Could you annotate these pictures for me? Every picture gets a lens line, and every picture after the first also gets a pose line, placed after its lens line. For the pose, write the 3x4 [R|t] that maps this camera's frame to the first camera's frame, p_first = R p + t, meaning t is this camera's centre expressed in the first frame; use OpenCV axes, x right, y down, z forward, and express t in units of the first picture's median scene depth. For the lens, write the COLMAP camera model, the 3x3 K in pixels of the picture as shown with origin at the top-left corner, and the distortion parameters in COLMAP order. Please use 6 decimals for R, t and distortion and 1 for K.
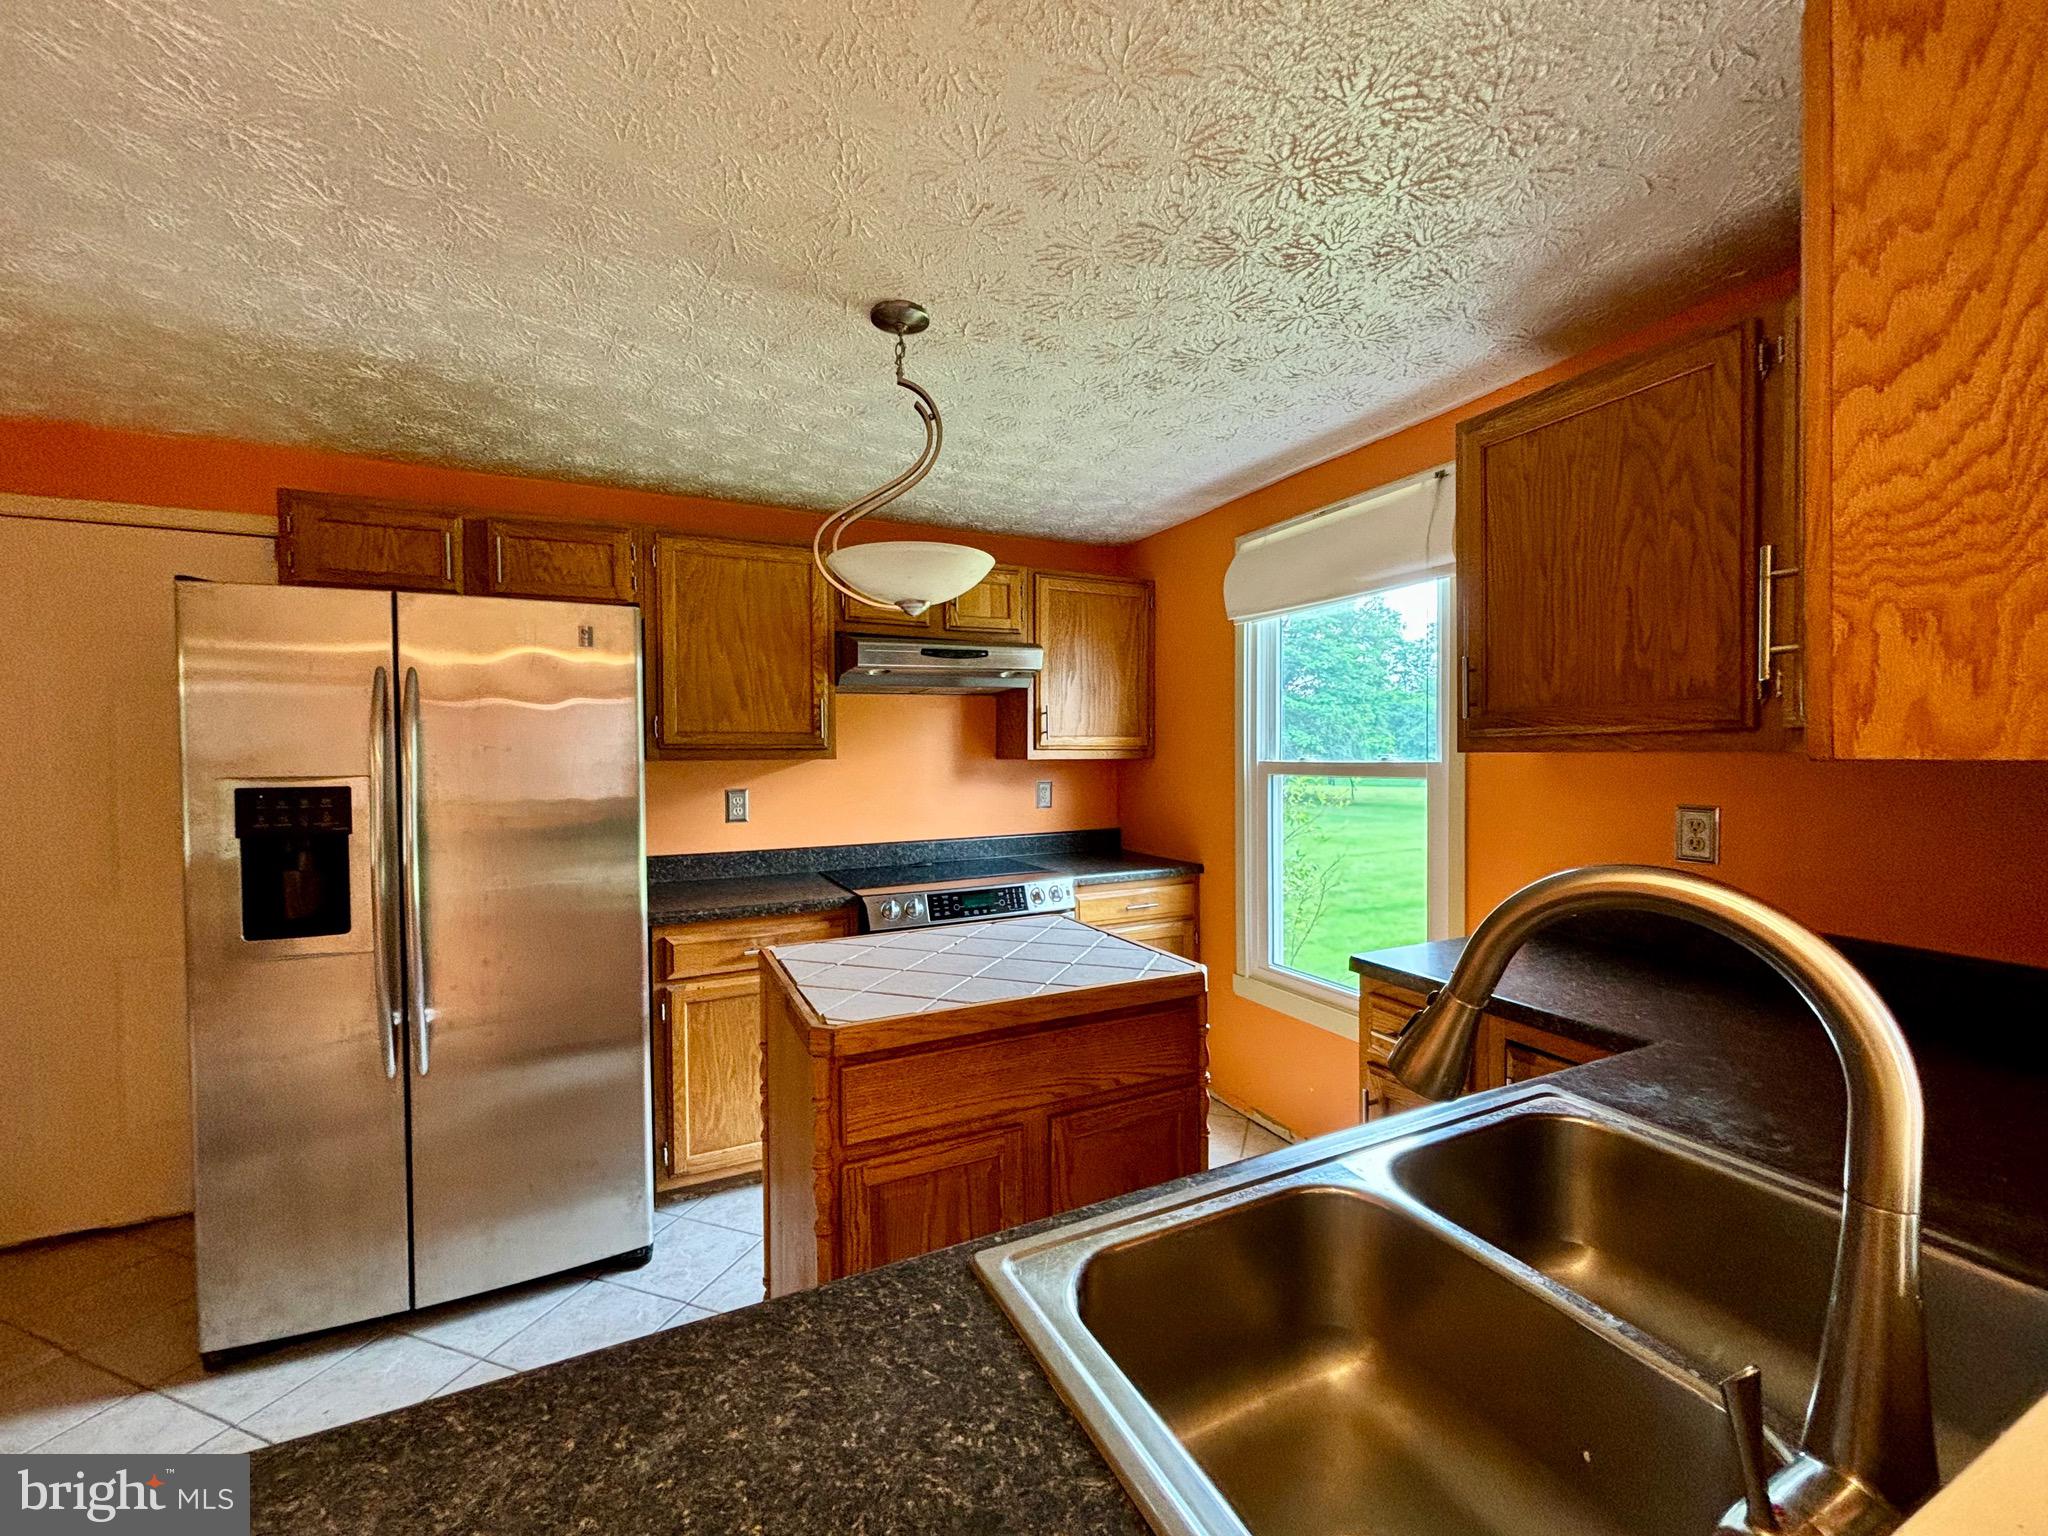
lens RADIAL K [[820.4, 0, 1015.8], [0, 820.4, 767.5], [0, 0, 1]] dist [-0.001119, -0.000377]
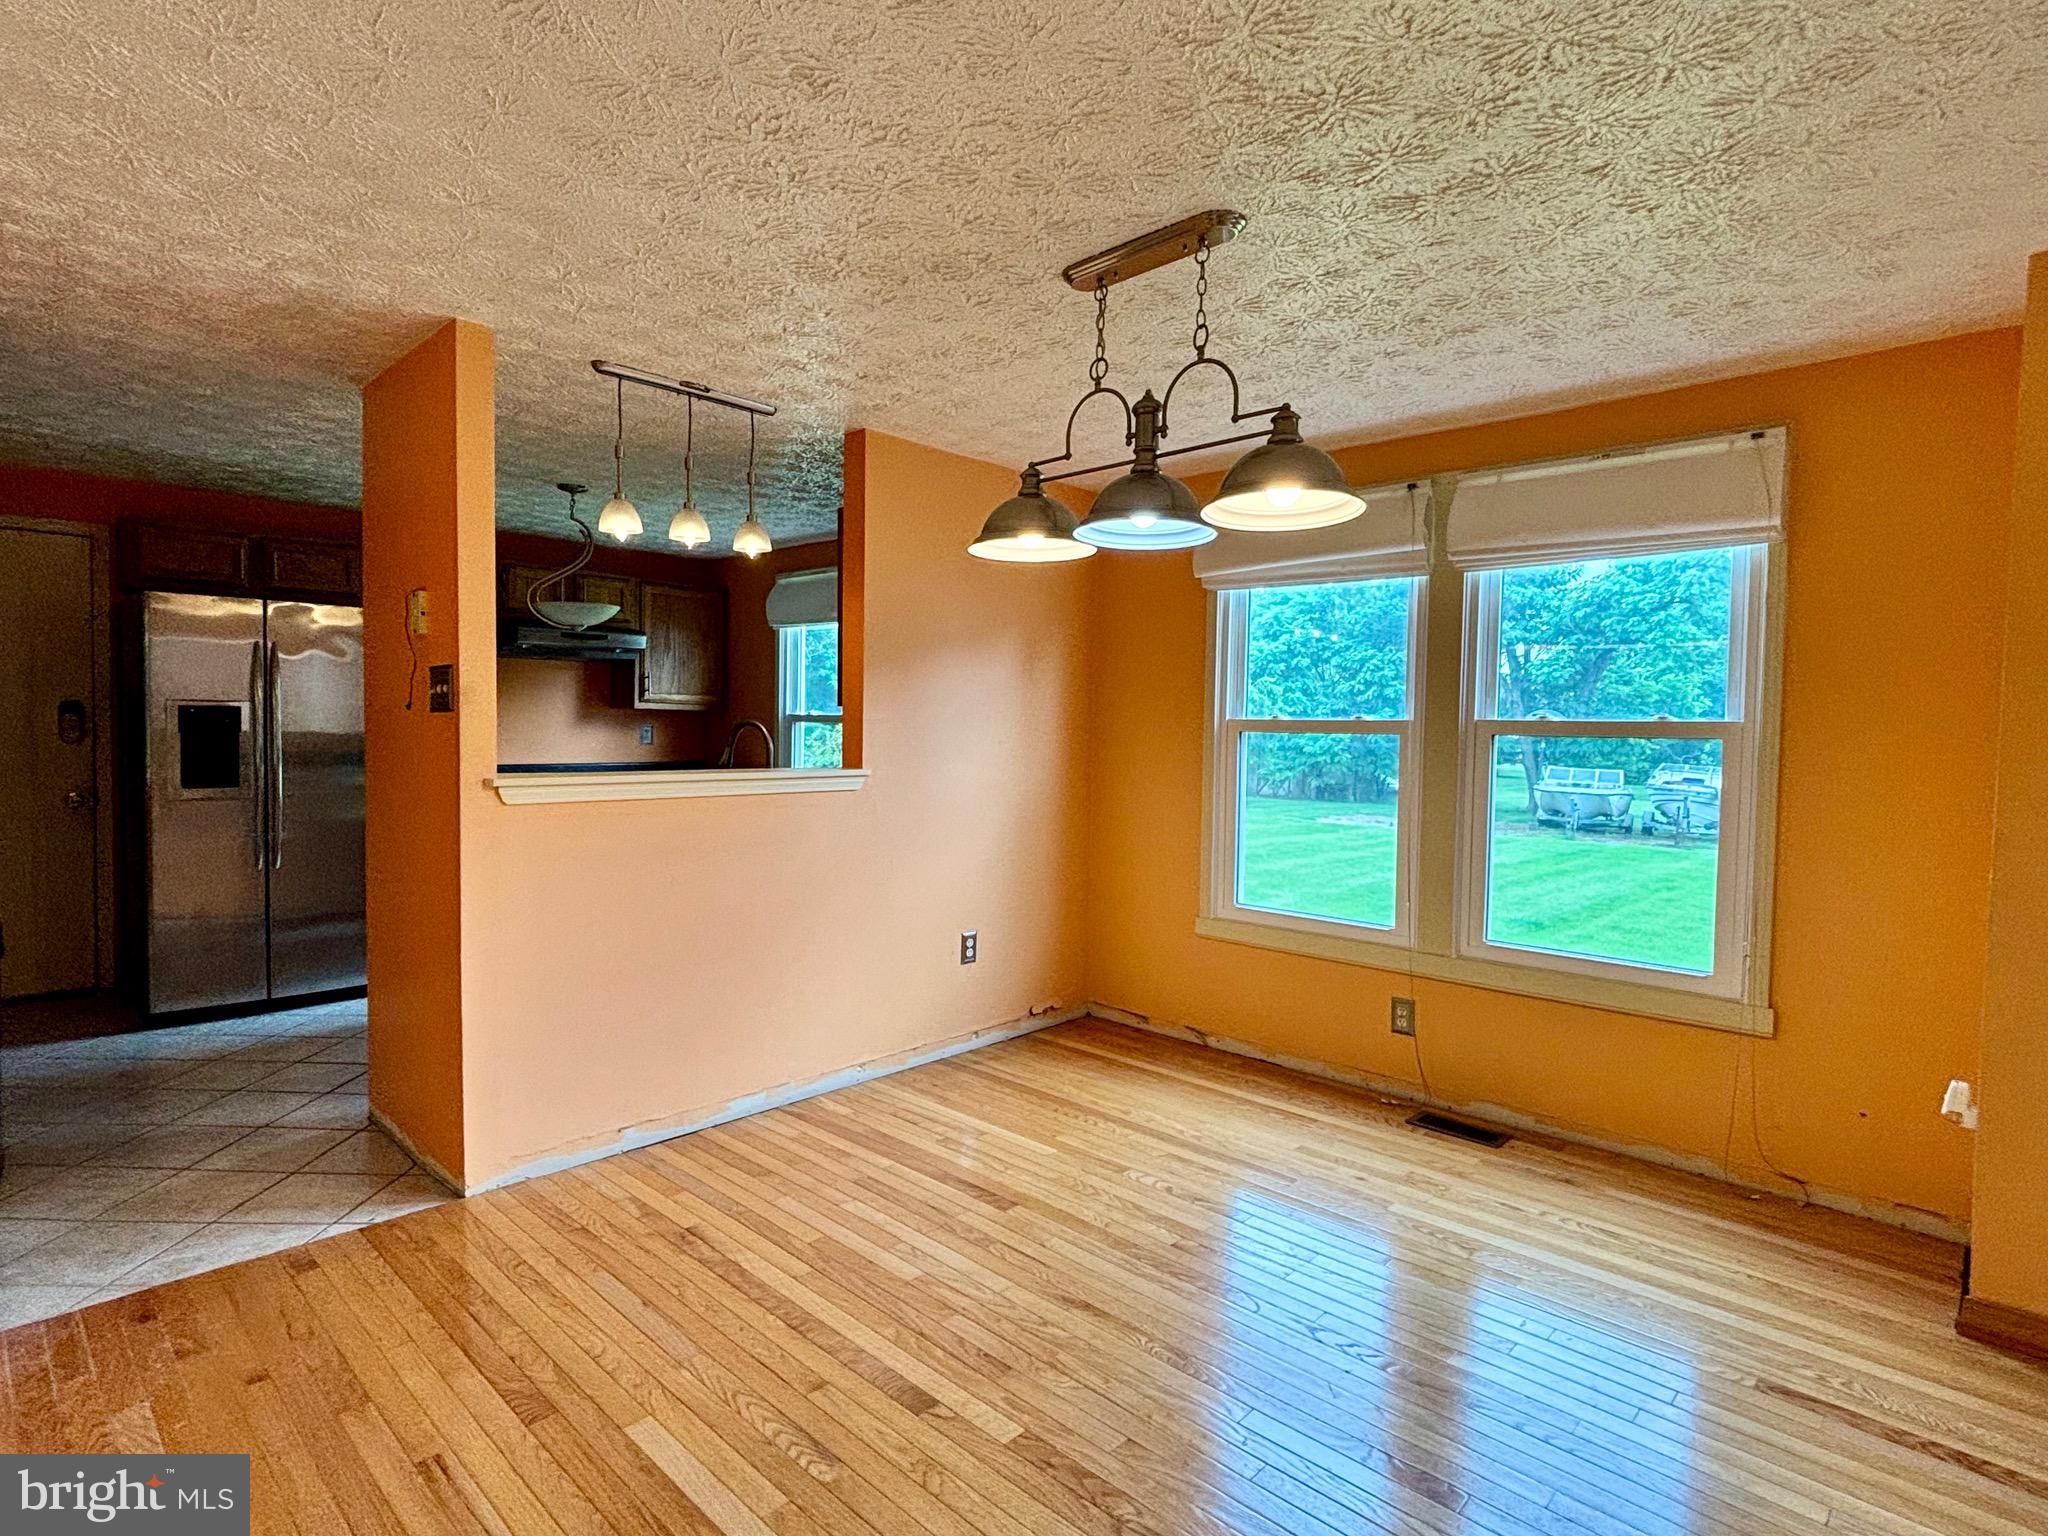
lens RADIAL K [[1043.0, 0, 1024.6], [0, 1043.0, 769.1], [0, 0, 1]] dist [-0.002632, -0.003739]
pose [[0.927070, 0.011310, 0.374717, -0.038722], [-0.021824, 0.999478, 0.023825, 0.040523], [-0.374252, -0.030265, 0.926833, -1.050176]]
